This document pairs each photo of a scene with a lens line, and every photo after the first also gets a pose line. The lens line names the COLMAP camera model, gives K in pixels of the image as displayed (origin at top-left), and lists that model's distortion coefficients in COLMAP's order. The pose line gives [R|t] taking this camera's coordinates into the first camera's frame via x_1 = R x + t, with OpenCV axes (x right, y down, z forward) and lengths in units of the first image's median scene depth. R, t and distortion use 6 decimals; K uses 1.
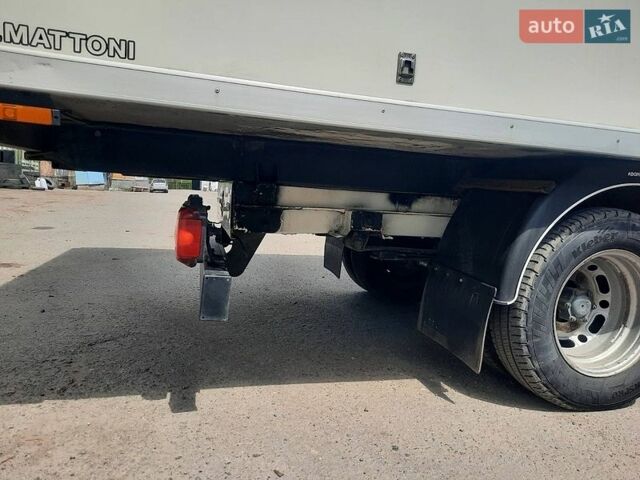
lens RADIAL K [[470.0, 0, 322.0], [0, 470.0, 239.4], [0, 0, 1]] dist [0.079229, -0.079042]
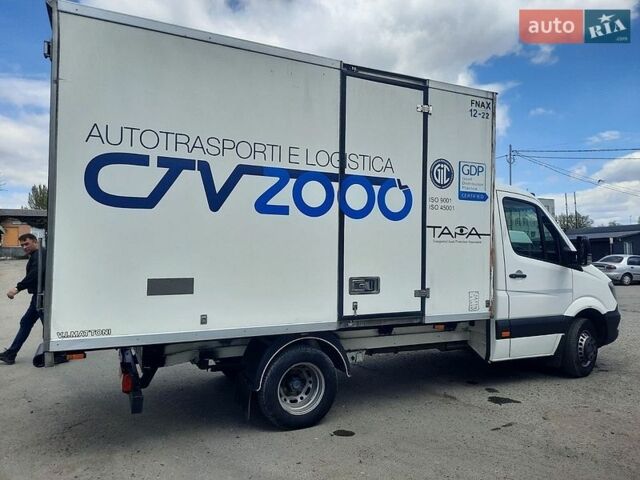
lens RADIAL K [[470.0, 0, 322.0], [0, 470.0, 239.4], [0, 0, 1]] dist [0.079229, -0.079042]
pose [[0.982109, -0.047079, 0.182335, 0.254827], [0.064373, 0.993848, -0.090120, -0.355816], [-0.176970, 0.100245, 0.979098, -1.392809]]
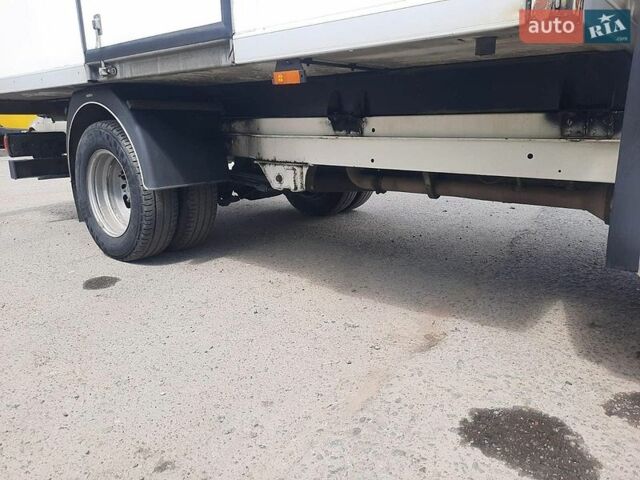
lens RADIAL K [[470.0, 0, 322.0], [0, 470.0, 239.4], [0, 0, 1]] dist [0.079229, -0.079042]
pose [[0.564463, 0.132808, -0.814704, 1.976535], [-0.029761, 0.989605, 0.140700, 0.065504], [0.824921, -0.055174, 0.562548, 0.662086]]
